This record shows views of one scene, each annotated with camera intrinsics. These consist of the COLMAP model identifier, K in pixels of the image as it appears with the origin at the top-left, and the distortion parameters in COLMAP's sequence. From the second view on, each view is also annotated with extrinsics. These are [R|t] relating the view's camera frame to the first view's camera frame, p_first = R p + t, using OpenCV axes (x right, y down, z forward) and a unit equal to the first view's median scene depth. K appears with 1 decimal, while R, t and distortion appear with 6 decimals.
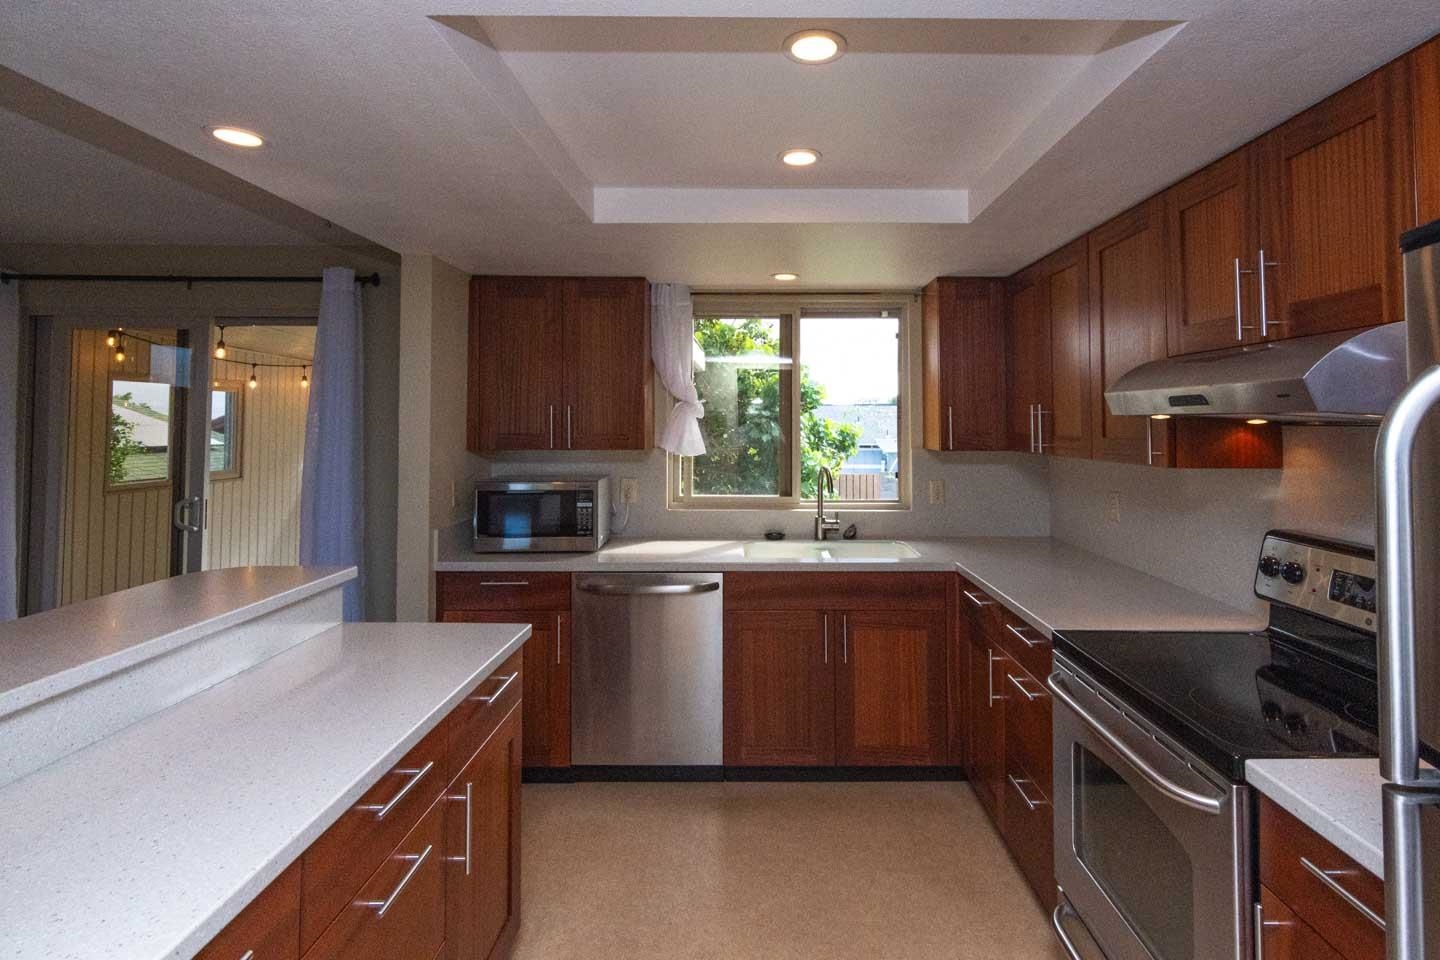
lens RADIAL K [[729.1, 0, 755.5], [0, 729.1, 407.6], [0, 0, 1]] dist [-0.003963, 0.001408]
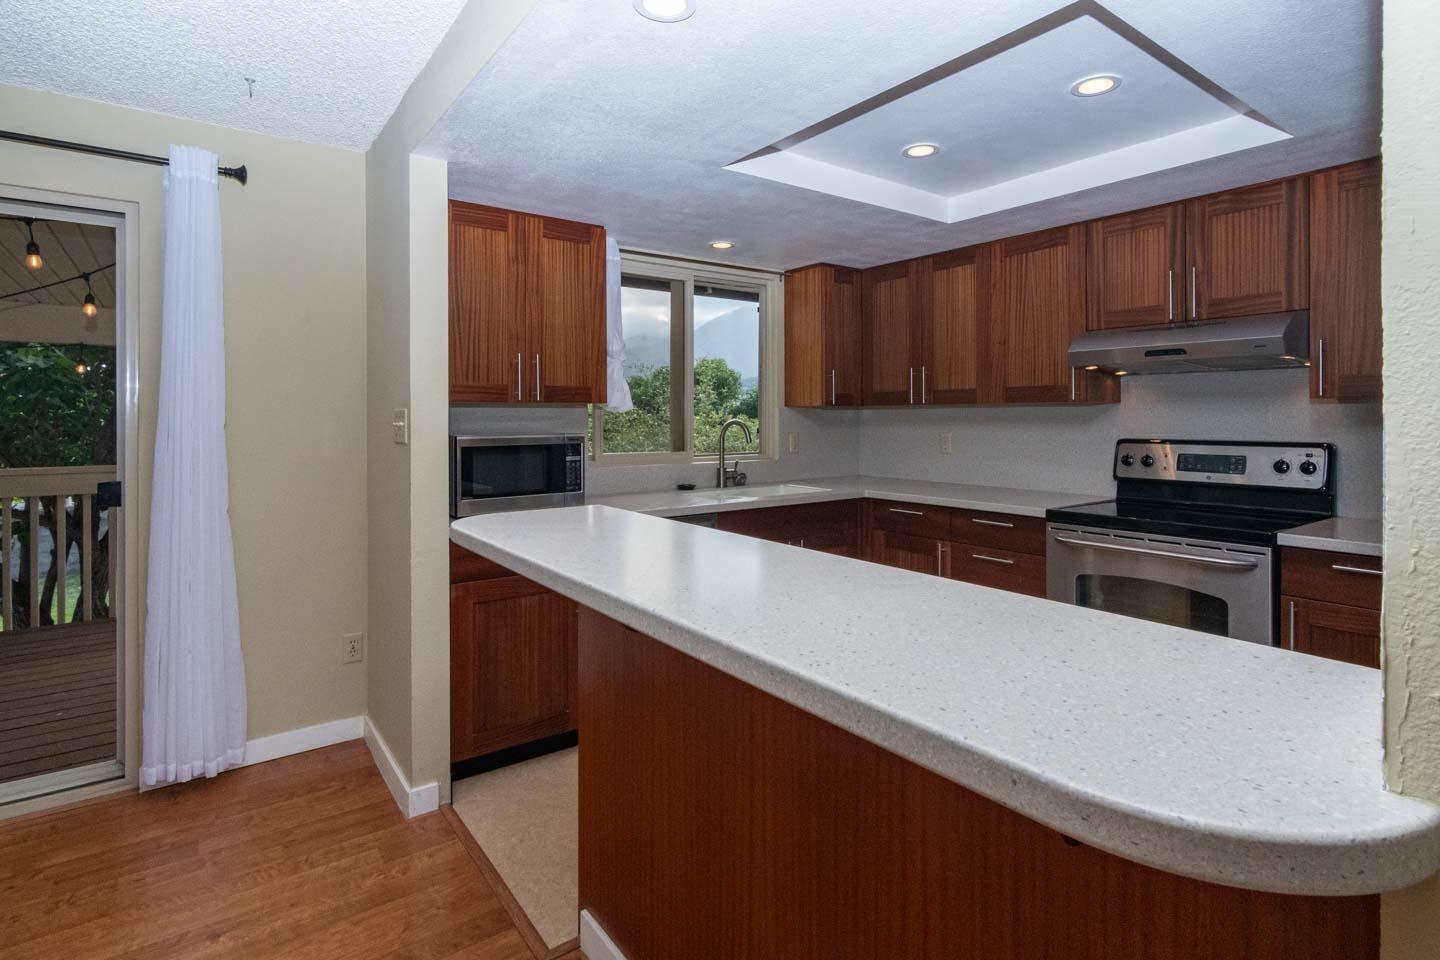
lens RADIAL K [[729.1, 0, 732.8], [0, 729.1, 436.9], [0, 0, 1]] dist [-0.003963, 0.001408]
pose [[0.810658, -0.019876, 0.585183, -0.752284], [-0.008163, 0.998943, 0.045238, 0.073233], [-0.585463, -0.041450, 0.809639, 0.135316]]
